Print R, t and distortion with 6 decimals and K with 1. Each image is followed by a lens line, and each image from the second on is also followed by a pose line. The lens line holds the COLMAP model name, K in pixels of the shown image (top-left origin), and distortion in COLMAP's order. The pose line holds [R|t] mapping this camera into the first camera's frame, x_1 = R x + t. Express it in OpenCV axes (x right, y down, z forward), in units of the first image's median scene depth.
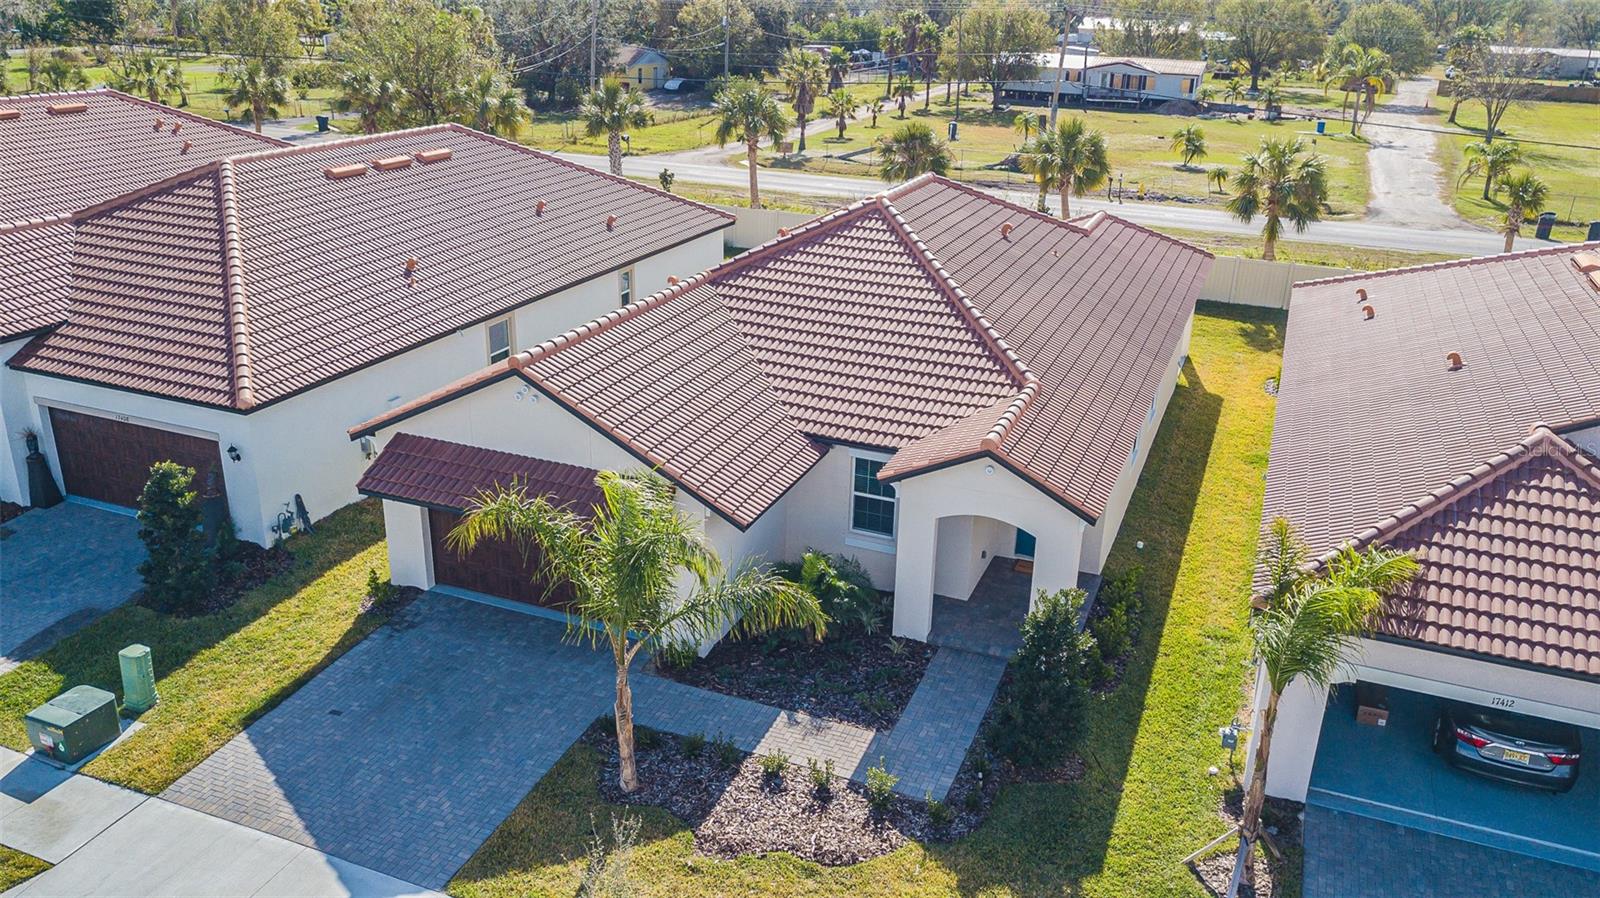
lens RADIAL K [[1234.4, 0, 800.0], [0, 1234.4, 449.0], [0, 0, 1]] dist [0.002111, -0.004950]
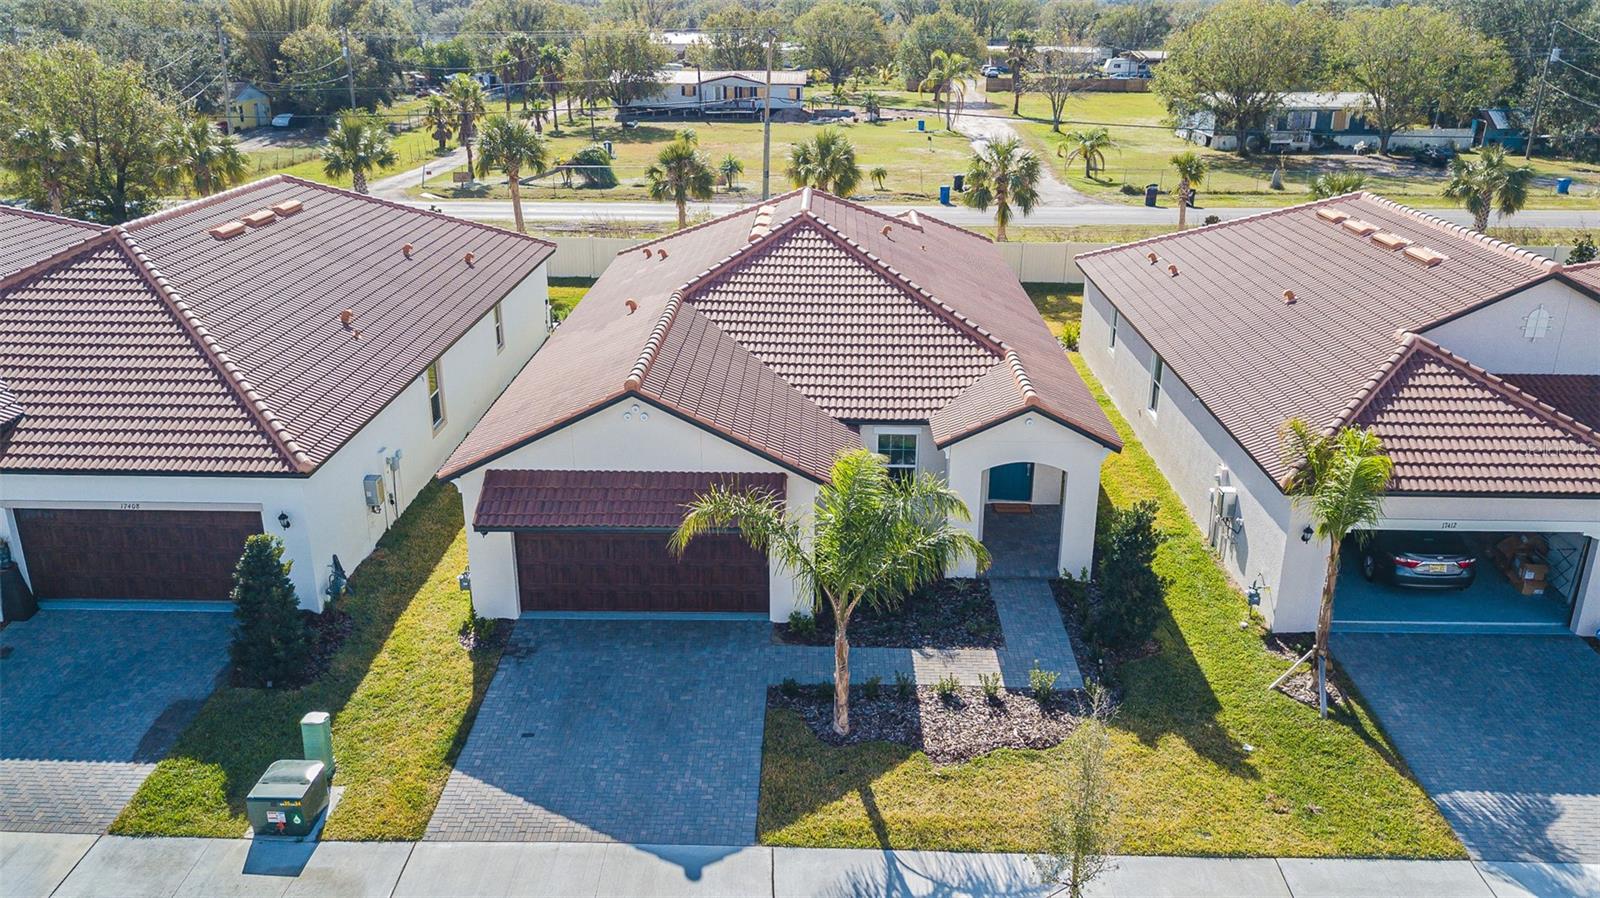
lens RADIAL K [[1234.4, 0, 800.0], [0, 1234.4, 449.0], [0, 0, 1]] dist [0.002111, -0.004950]
pose [[0.934597, -0.143838, 0.325328, -0.377868], [0.147542, 0.988965, 0.013396, -0.005316], [-0.323665, 0.035480, 0.945506, -0.059926]]
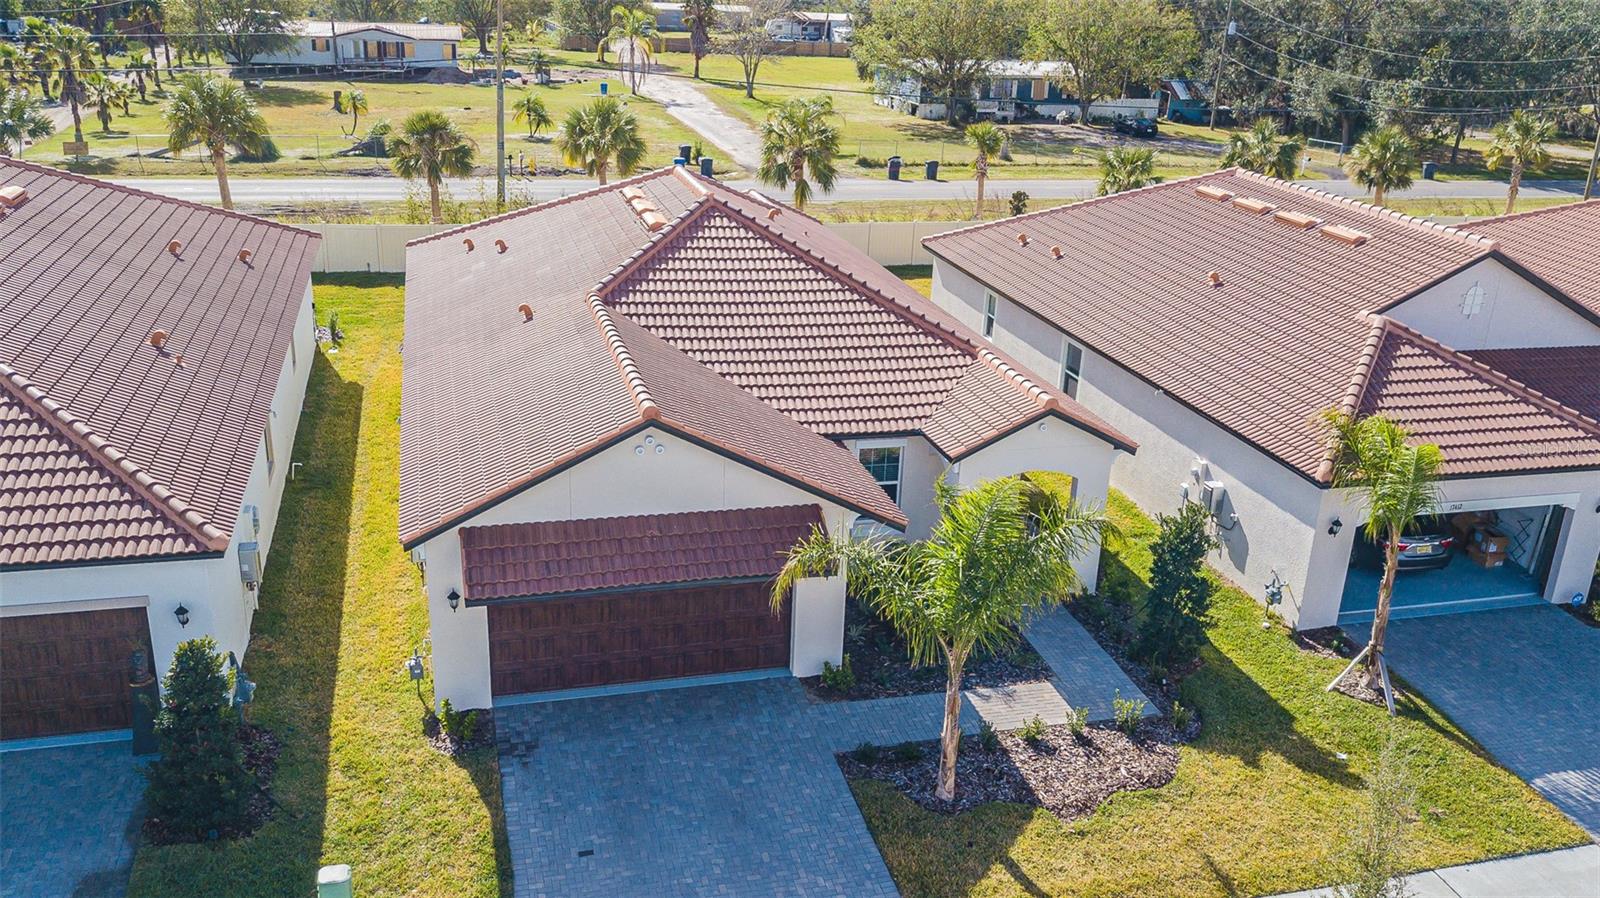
lens RADIAL K [[1347.1, 0, 800.0], [0, 1347.1, 449.0], [0, 0, 1]] dist [-0.004534, 0.007090]
pose [[0.795184, -0.201417, 0.571938, -0.593279], [0.197995, 0.977767, 0.069057, -0.075244], [-0.573131, 0.058328, 0.817385, 0.116695]]
